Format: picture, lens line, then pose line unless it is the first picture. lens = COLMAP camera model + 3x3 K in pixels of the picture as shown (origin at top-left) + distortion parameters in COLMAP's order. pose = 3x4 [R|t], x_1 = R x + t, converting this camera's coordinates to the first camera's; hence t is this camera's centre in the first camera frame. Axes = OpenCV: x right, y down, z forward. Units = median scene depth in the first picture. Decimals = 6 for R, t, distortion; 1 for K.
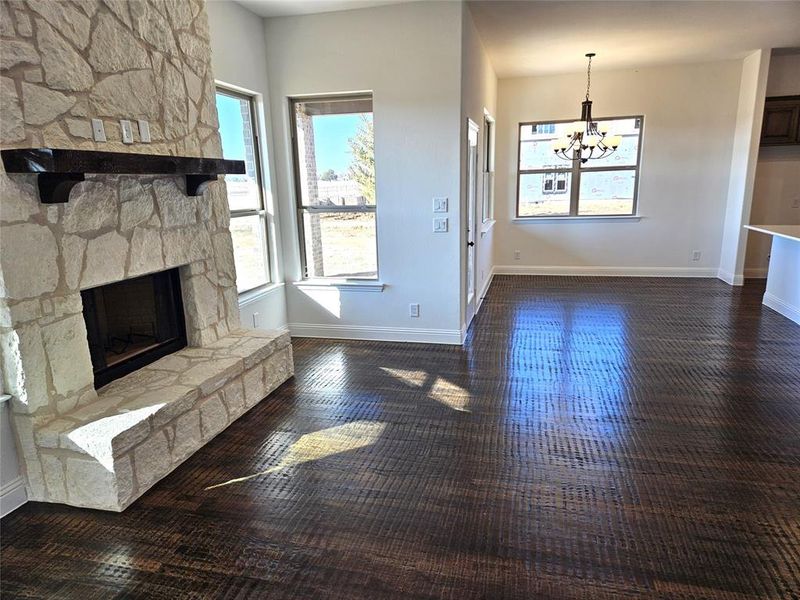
lens RADIAL K [[536.6, 0, 390.8], [0, 536.6, 303.3], [0, 0, 1]] dist [0.090223, -0.071140]
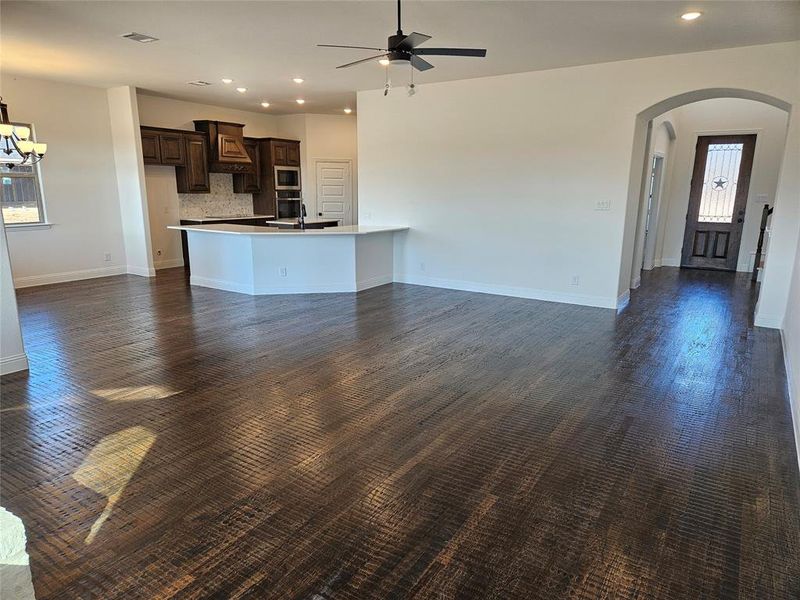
lens RADIAL K [[536.6, 0, 390.8], [0, 536.6, 303.3], [0, 0, 1]] dist [0.090223, -0.071140]
pose [[0.324119, -0.174989, 0.929691, -0.635597], [0.194533, 0.974070, 0.115522, -0.019750], [-0.925799, 0.143412, 0.349756, 0.155868]]
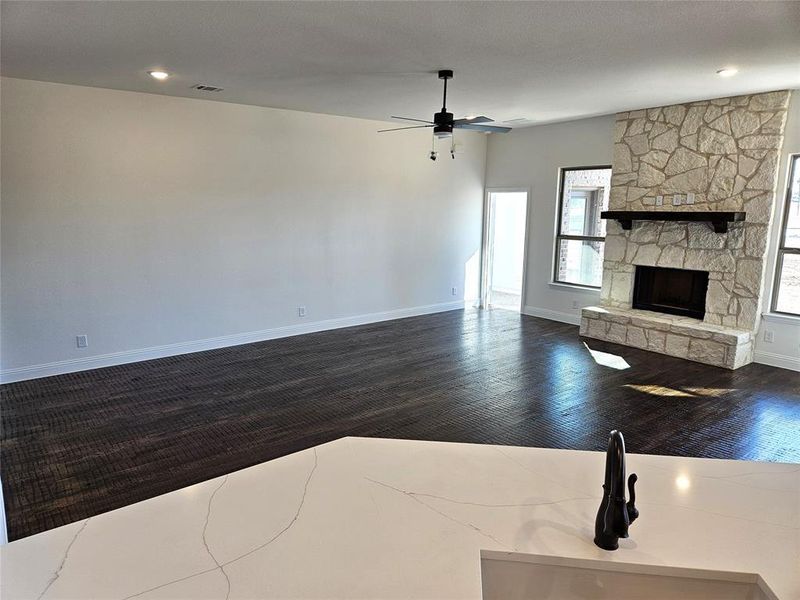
lens RADIAL K [[536.6, 0, 390.8], [0, 536.6, 303.3], [0, 0, 1]] dist [0.090223, -0.071140]
pose [[-0.621947, 0.168344, -0.764749, 1.522779], [-0.160463, 0.928494, 0.334889, -0.381384], [0.766442, 0.330998, -0.550461, 1.167003]]
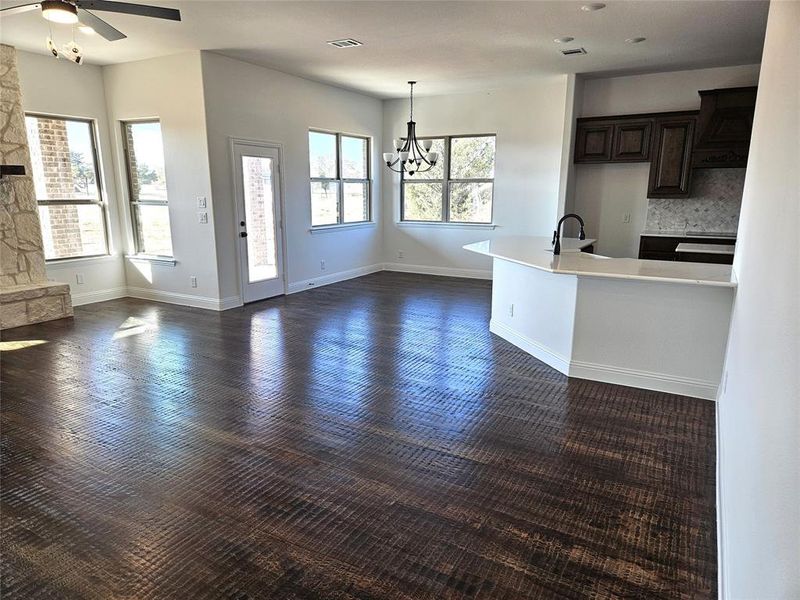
lens RADIAL K [[536.6, 0, 390.8], [0, 536.6, 303.3], [0, 0, 1]] dist [0.090223, -0.071140]
pose [[0.960404, 0.086233, -0.264931, 1.124792], [-0.087639, 0.996131, 0.006533, 0.017989], [0.264469, 0.016944, 0.964245, -0.199425]]
